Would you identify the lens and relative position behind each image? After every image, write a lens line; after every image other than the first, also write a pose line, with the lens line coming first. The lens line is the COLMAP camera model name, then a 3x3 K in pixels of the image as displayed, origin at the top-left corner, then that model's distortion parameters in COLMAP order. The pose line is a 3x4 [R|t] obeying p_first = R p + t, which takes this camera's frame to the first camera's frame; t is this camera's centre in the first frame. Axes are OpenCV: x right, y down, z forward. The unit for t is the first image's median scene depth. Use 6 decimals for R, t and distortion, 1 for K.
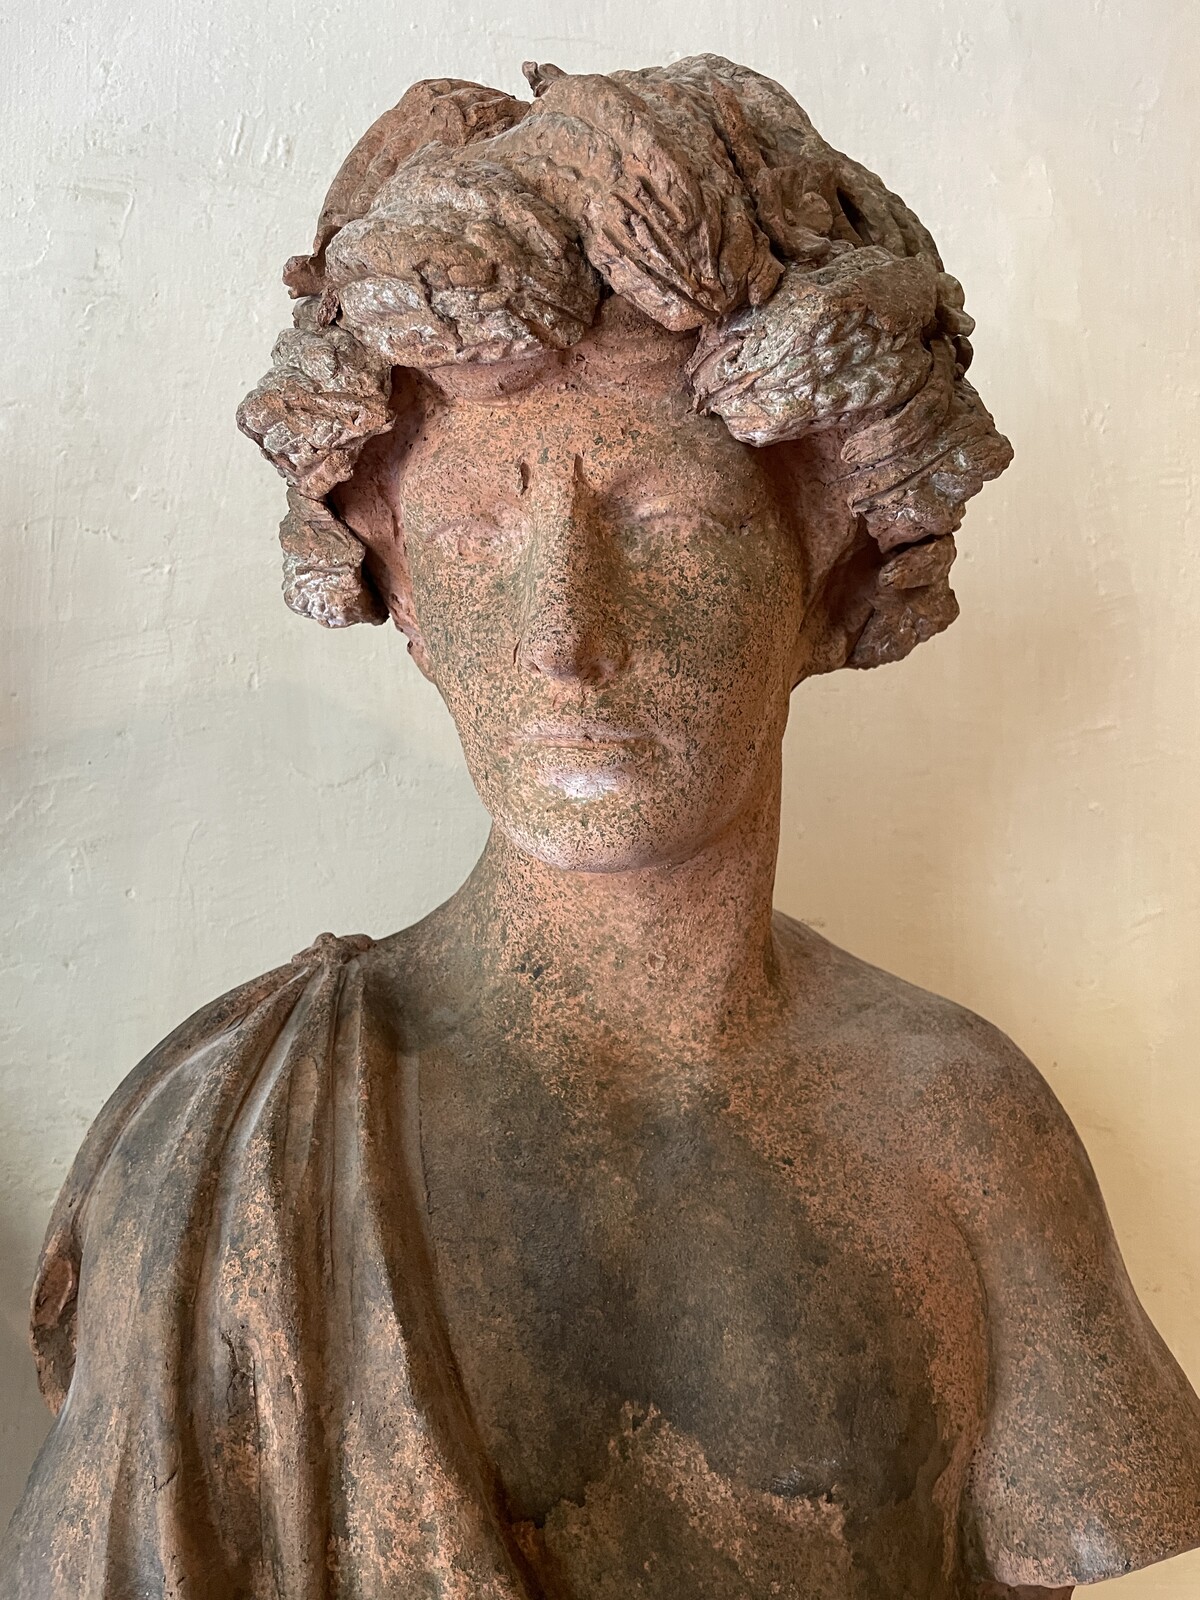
lens RADIAL K [[1231.8, 0, 627.5], [0, 1231.8, 799.3], [0, 0, 1]] dist [0.079379, -0.115262]
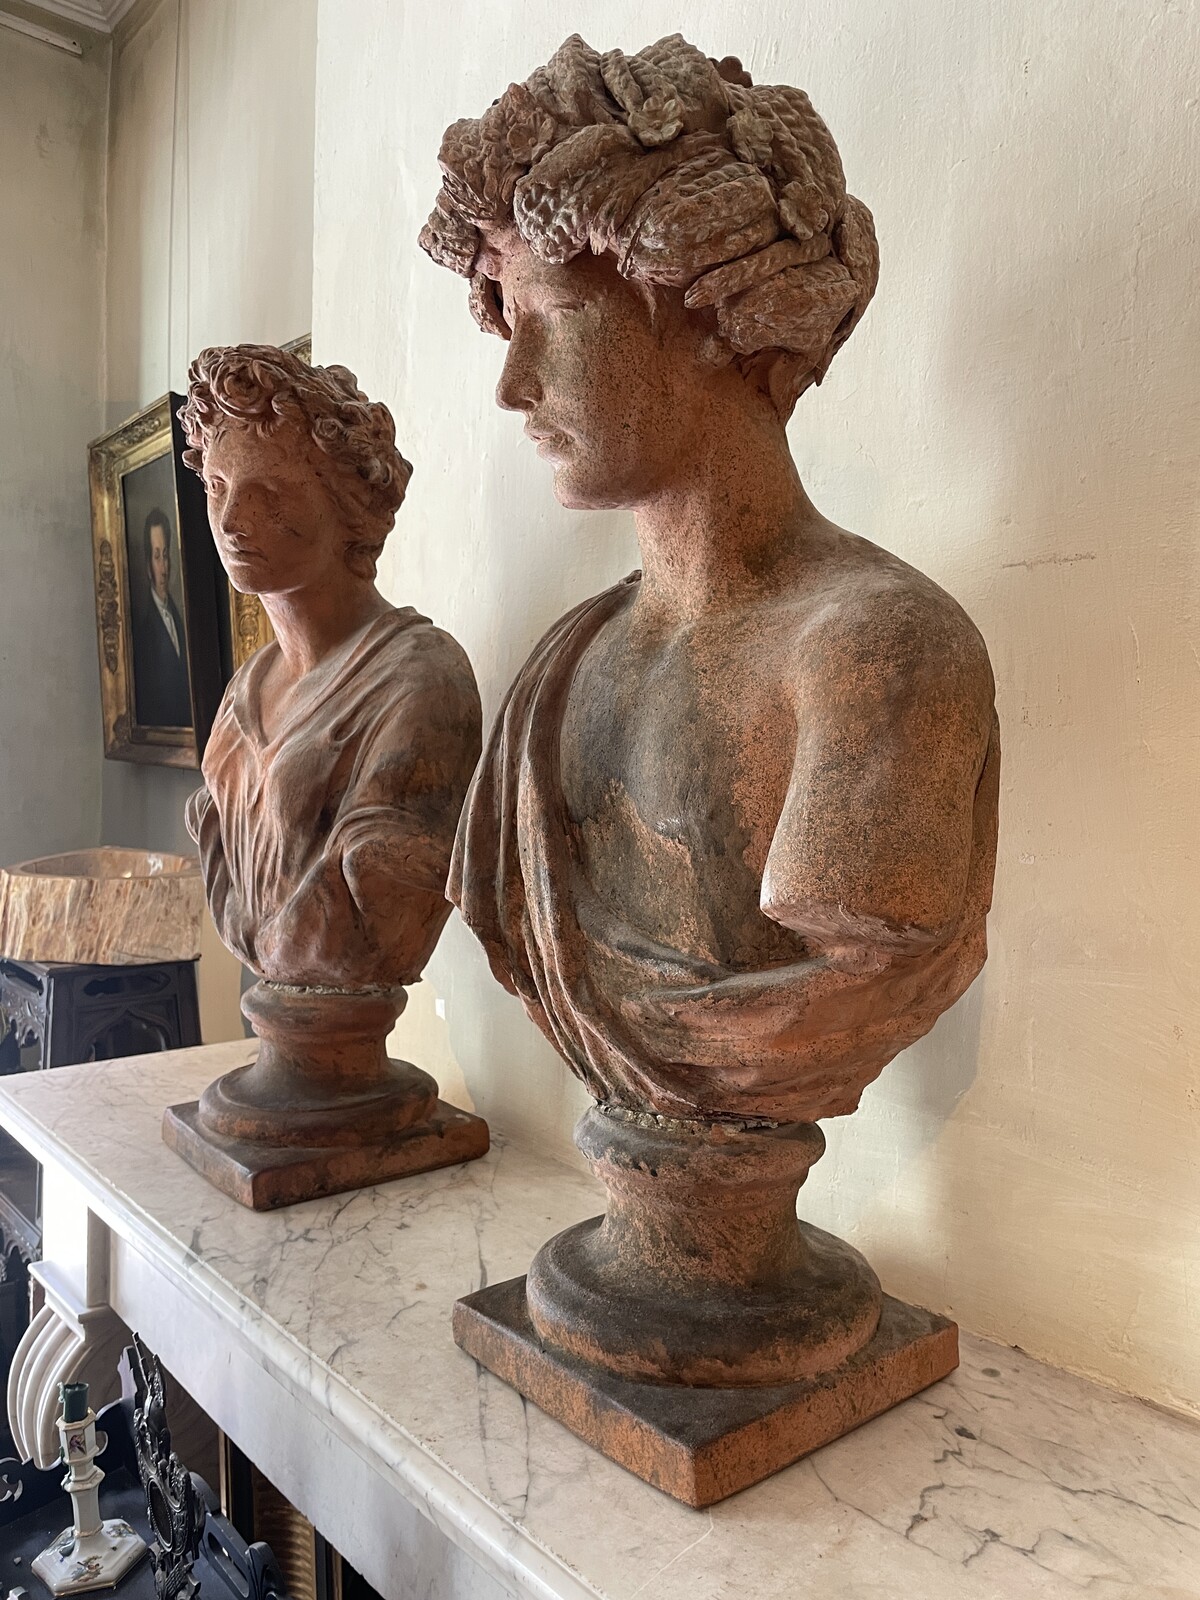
lens RADIAL K [[1231.8, 0, 612.1], [0, 1231.8, 822.2], [0, 0, 1]] dist [0.079379, -0.115262]
pose [[0.486627, 0.092916, -0.868654, 1.585955], [0.058288, 0.988659, 0.138405, 0.255932], [0.871663, -0.117984, 0.475693, 0.045487]]
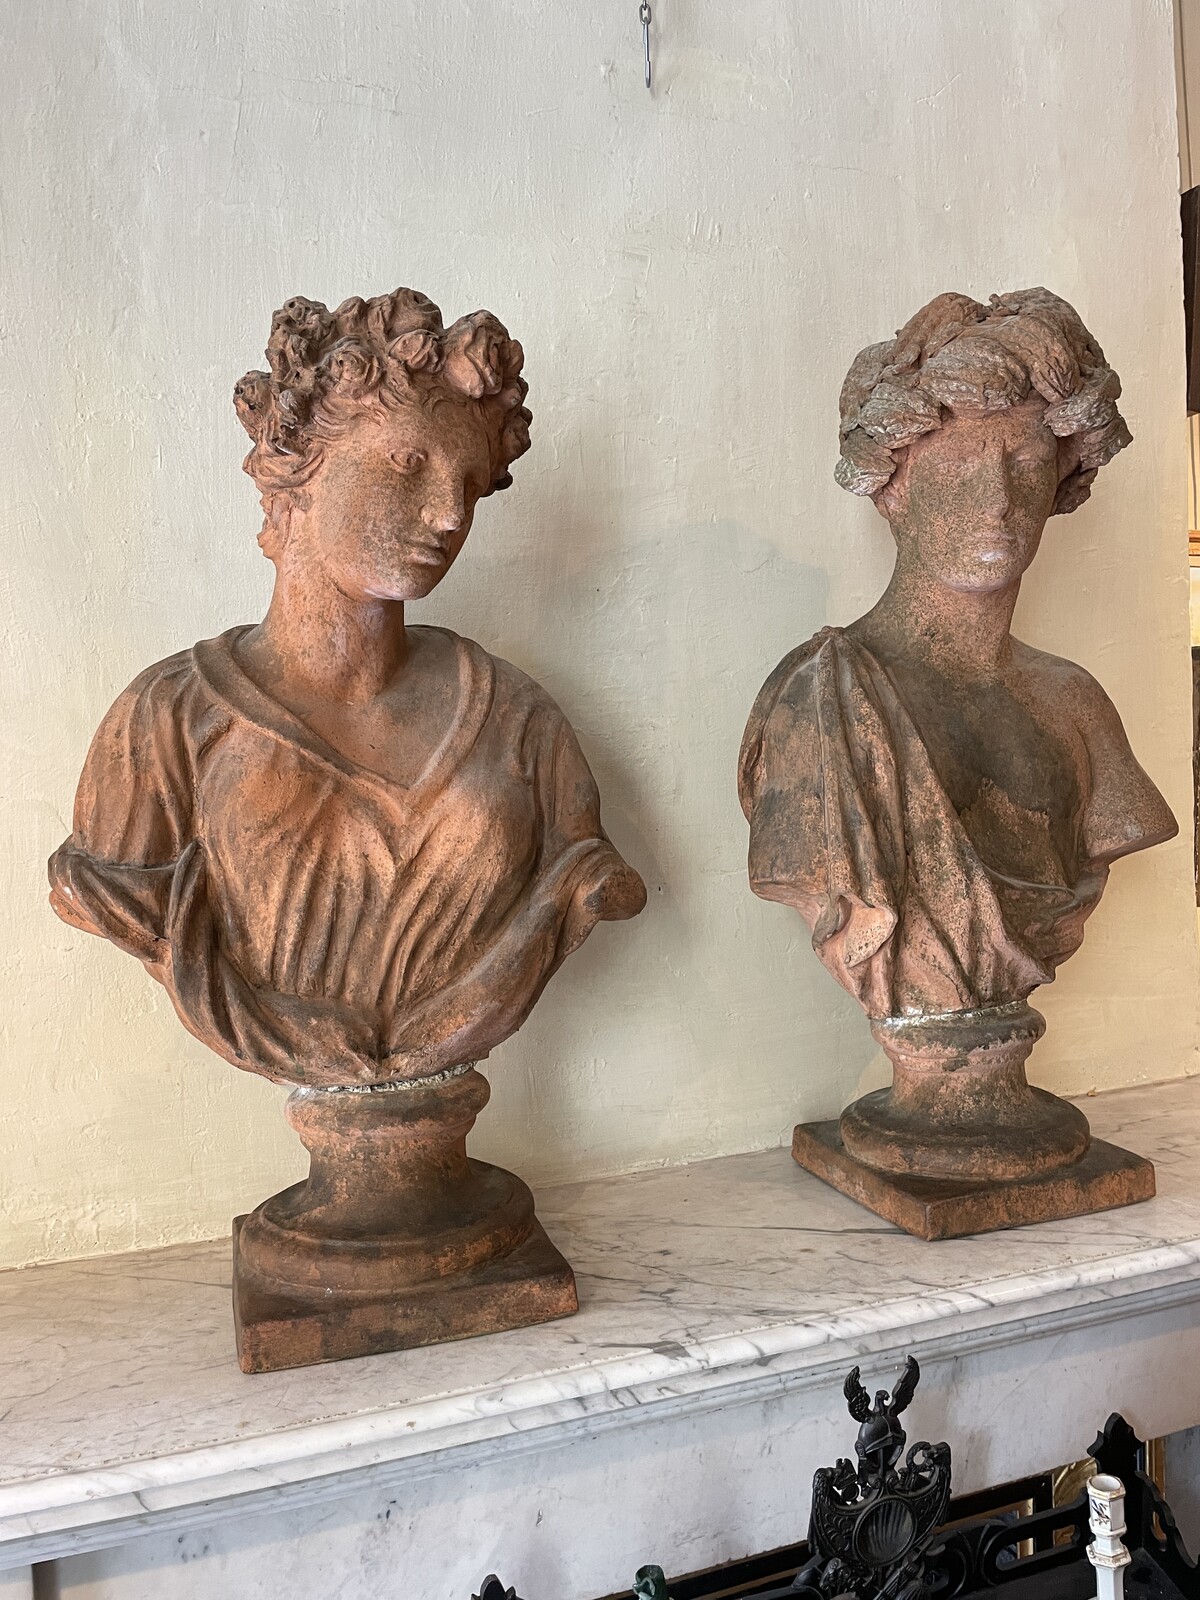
lens RADIAL K [[1231.8, 0, 626.7], [0, 1231.8, 820.1], [0, 0, 1]] dist [0.079379, -0.115262]
pose [[0.987940, -0.015055, 0.154101, -1.151874], [-0.005794, 0.990969, 0.133965, 0.186314], [-0.154726, -0.133242, 0.978931, -1.542190]]
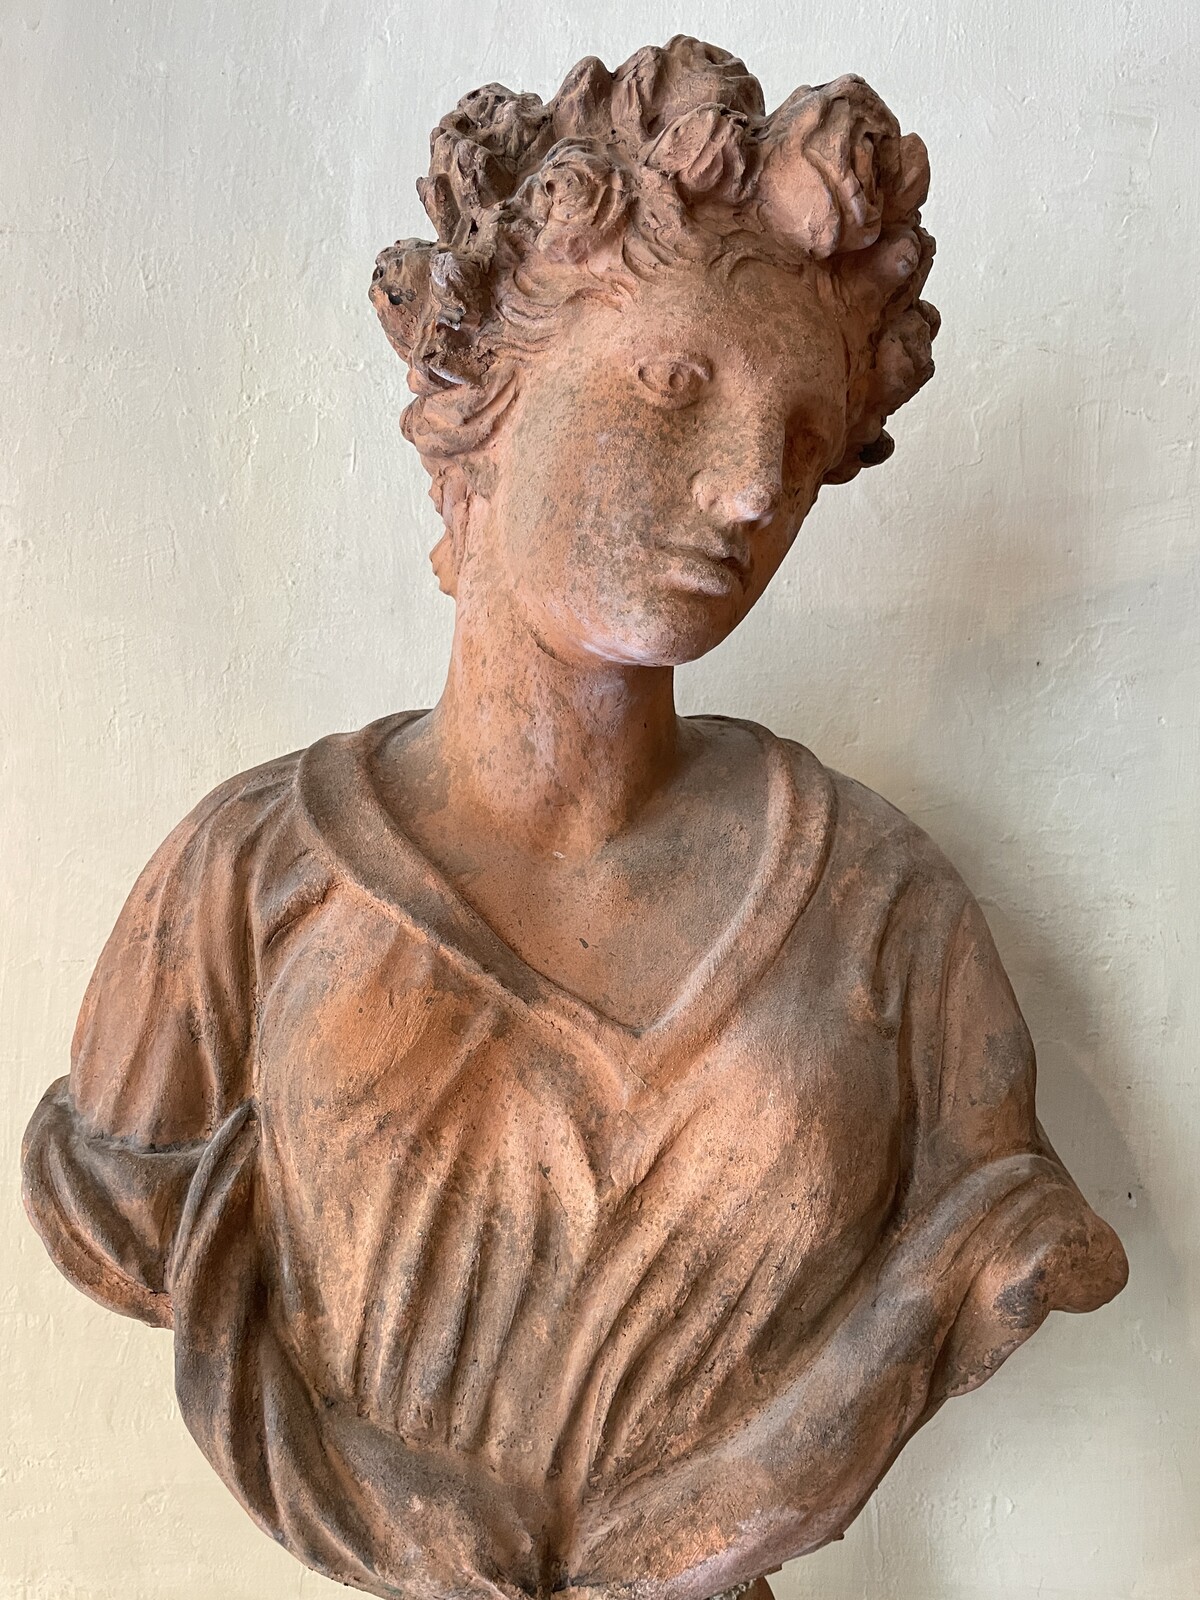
lens RADIAL K [[1231.8, 0, 616.7], [0, 1231.8, 814.2], [0, 0, 1]] dist [0.079379, -0.115262]
pose [[0.985995, 0.045192, -0.160536, -1.048386], [-0.036210, 0.997634, 0.058445, 0.166998], [0.162797, -0.051814, 0.985298, -0.385466]]
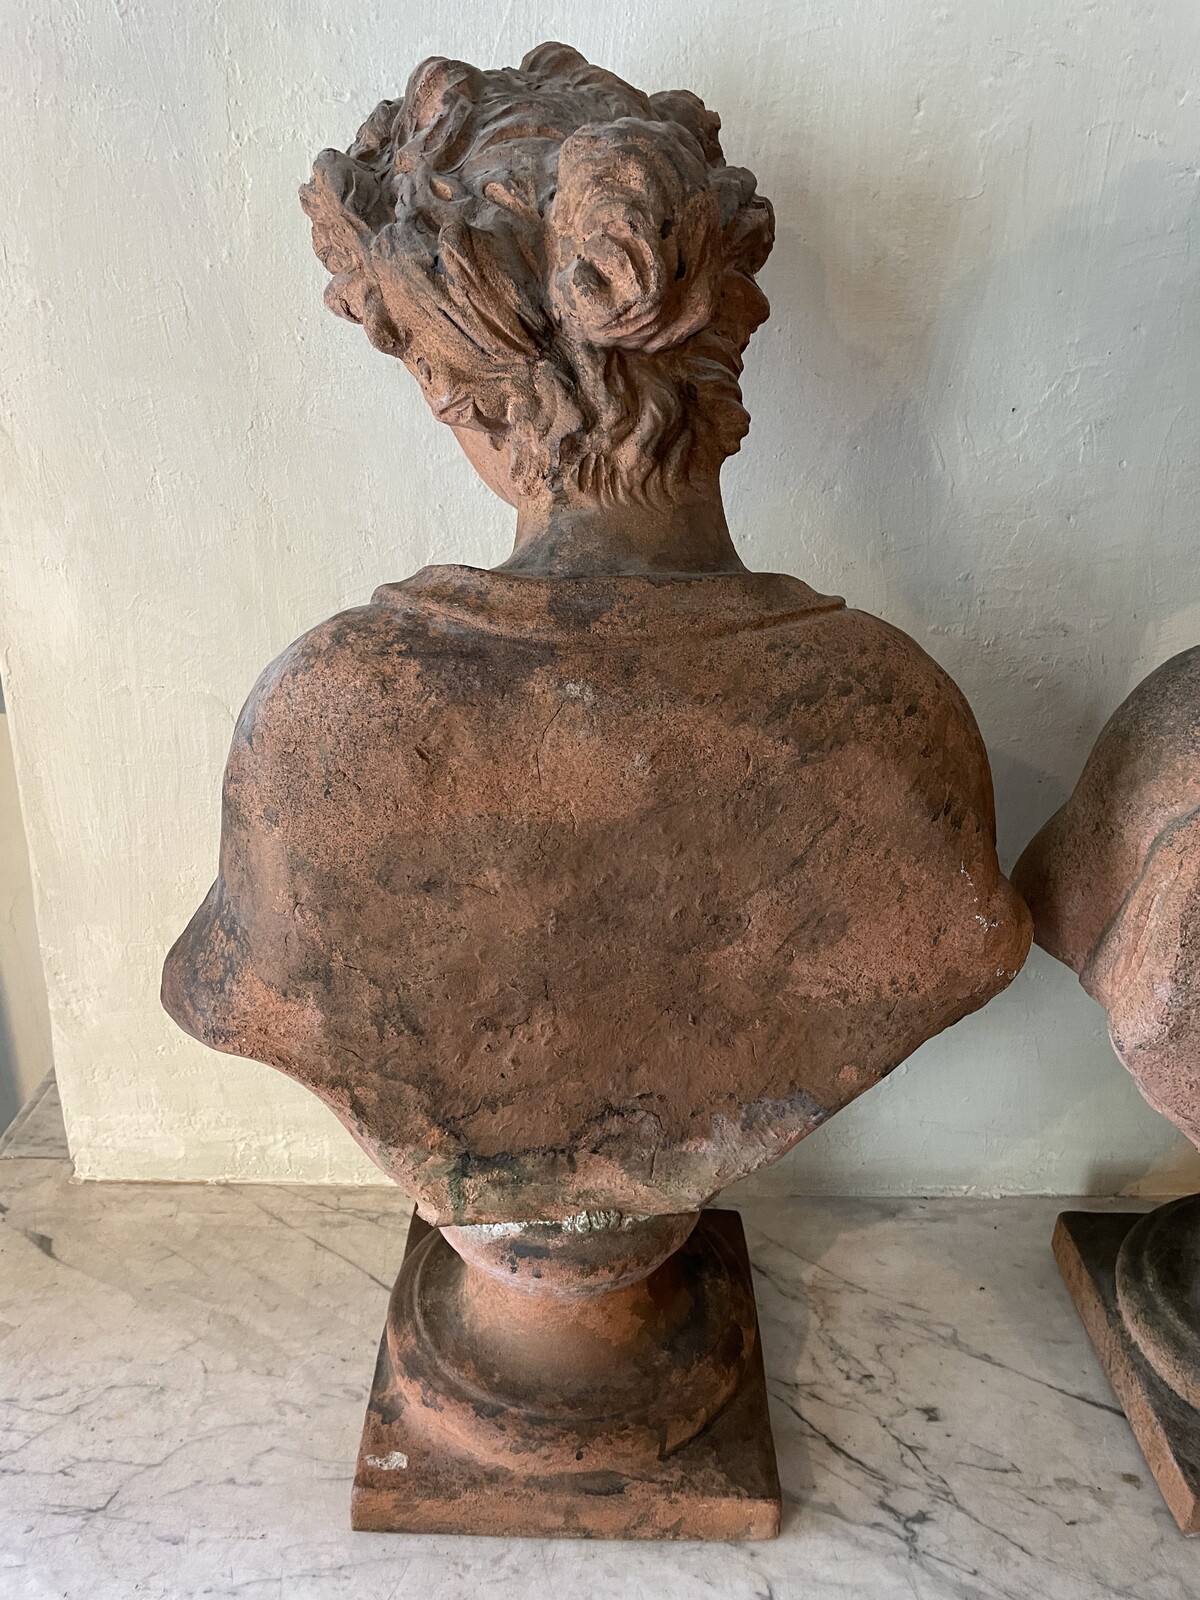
lens RADIAL K [[1231.8, 0, 599.5], [0, 1231.8, 792.3], [0, 0, 1]] dist [0.079379, -0.115262]
pose [[0.981758, 0.111236, -0.154201, -1.008148], [-0.026736, 0.883715, 0.467261, -0.305357], [0.188246, -0.454615, 0.870568, -0.532319]]
